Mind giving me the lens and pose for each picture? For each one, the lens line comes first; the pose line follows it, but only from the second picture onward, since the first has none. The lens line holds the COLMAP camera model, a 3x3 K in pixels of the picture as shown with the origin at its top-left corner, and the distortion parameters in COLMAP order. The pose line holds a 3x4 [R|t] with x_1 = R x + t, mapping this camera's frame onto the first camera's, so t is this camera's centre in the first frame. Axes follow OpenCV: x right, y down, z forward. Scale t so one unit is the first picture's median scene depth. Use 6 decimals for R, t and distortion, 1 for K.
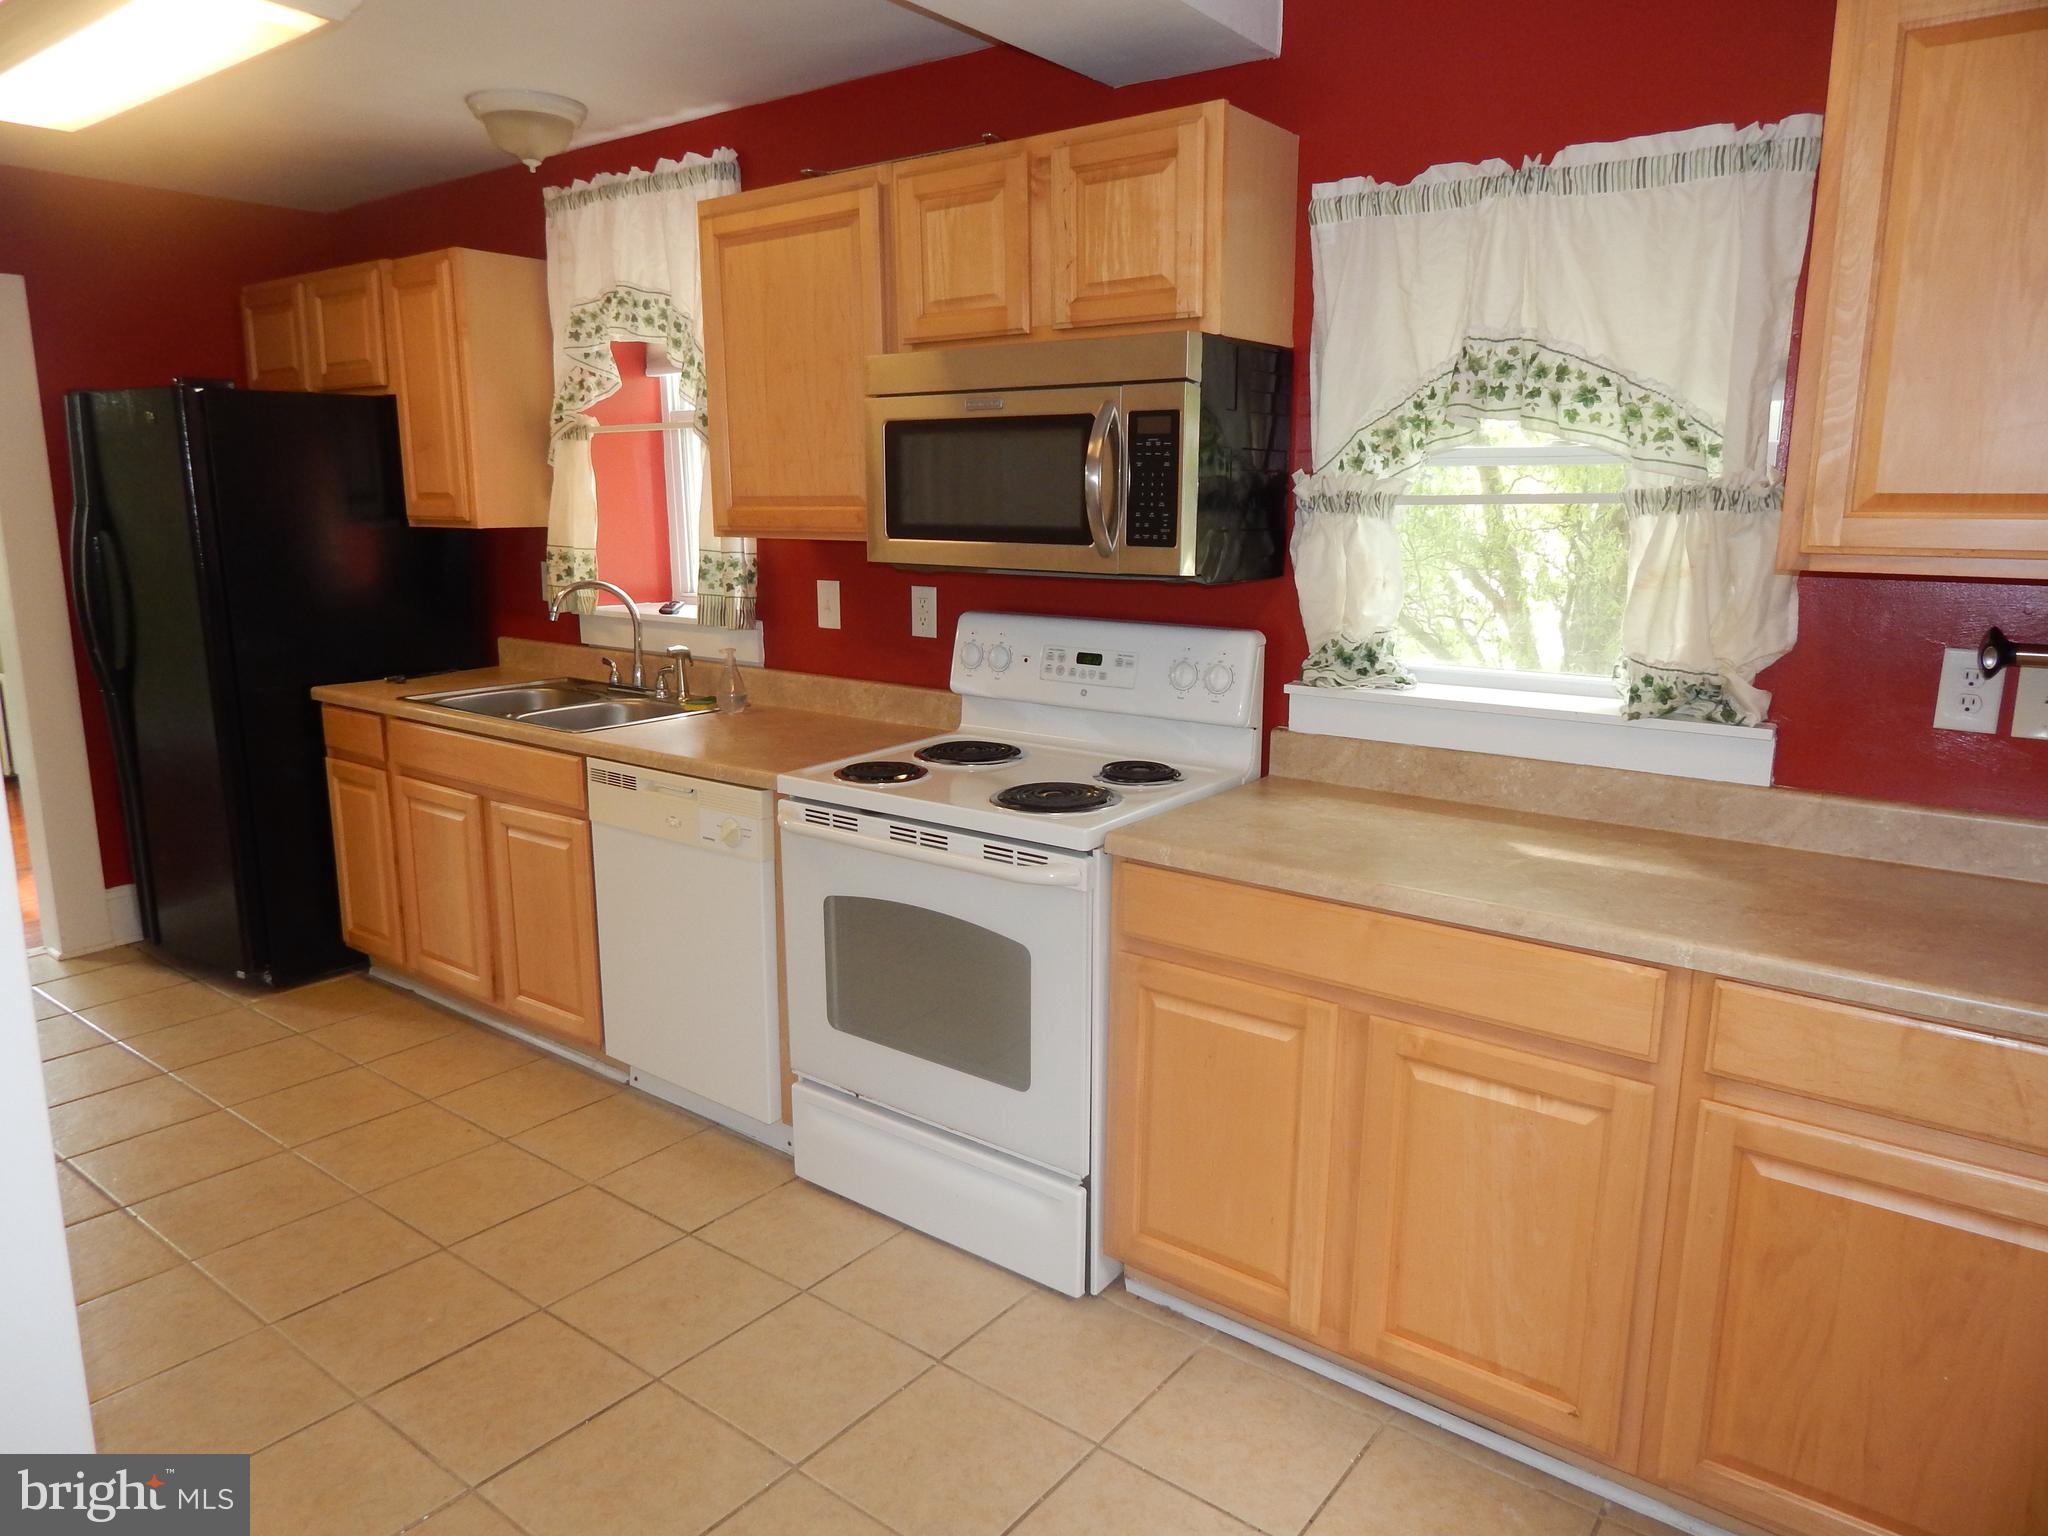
lens RADIAL K [[1354.7, 0, 1024.0], [0, 1354.7, 768.0], [0, 0, 1]] dist [-0.000966, 0.000006]
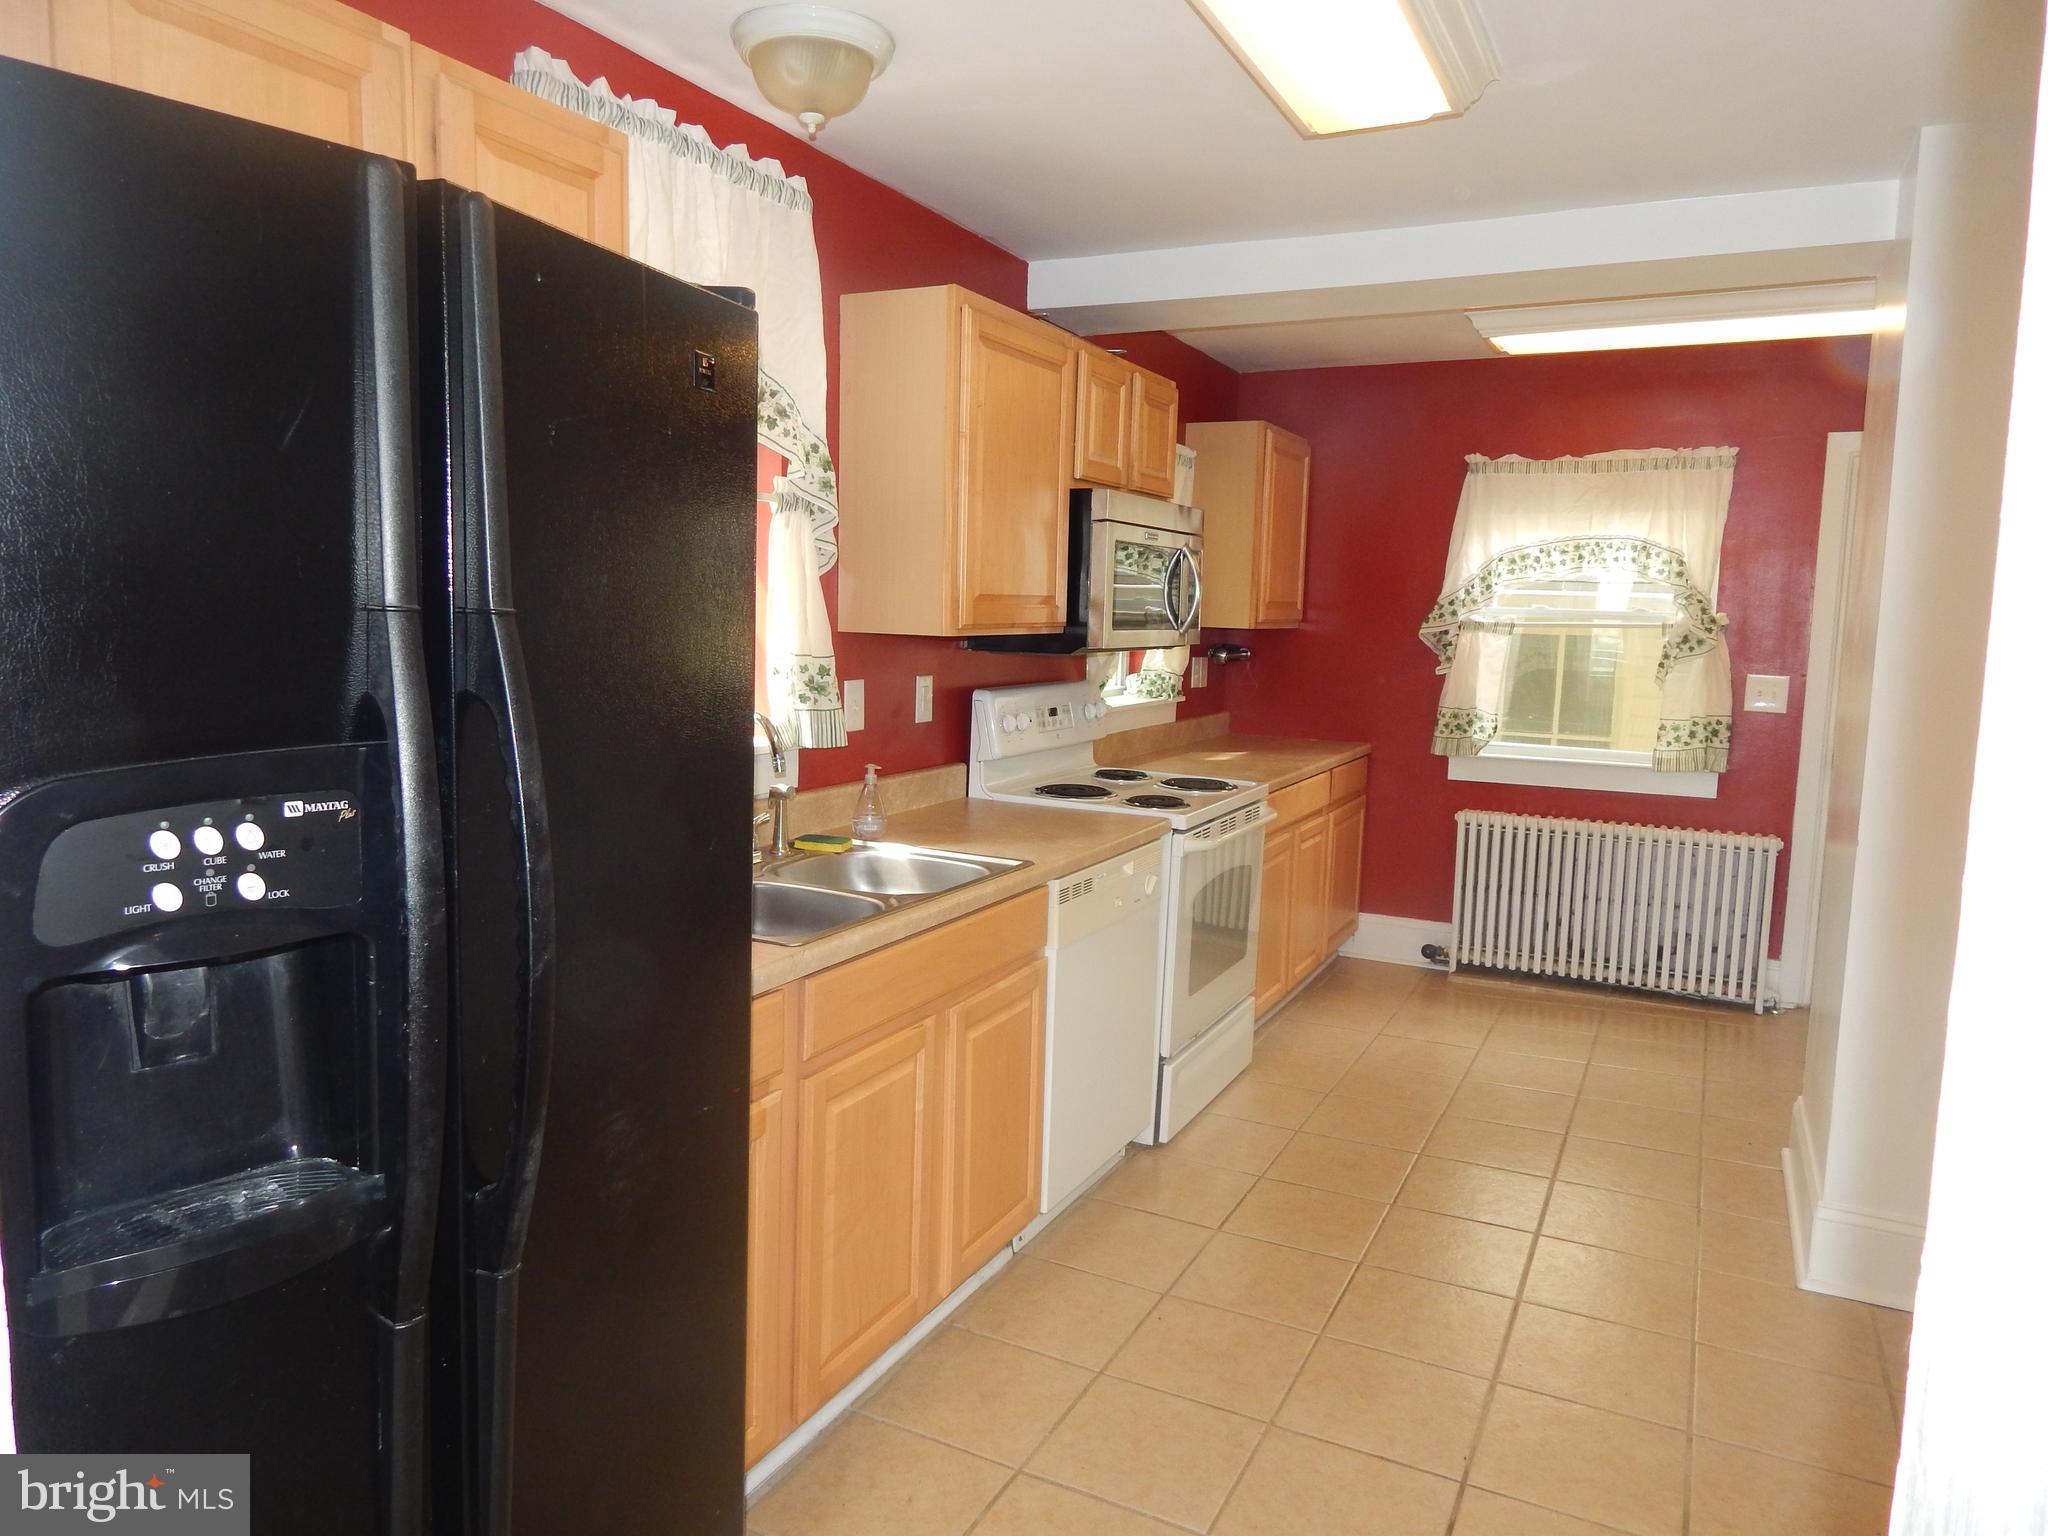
lens RADIAL K [[1354.7, 0, 1024.0], [0, 1354.7, 768.0], [0, 0, 1]] dist [-0.000966, 0.000006]
pose [[-0.178675, -0.124346, 0.976019, -1.133569], [0.171191, 0.972923, 0.155291, -0.212203], [-0.968901, 0.194833, -0.152550, 1.084257]]
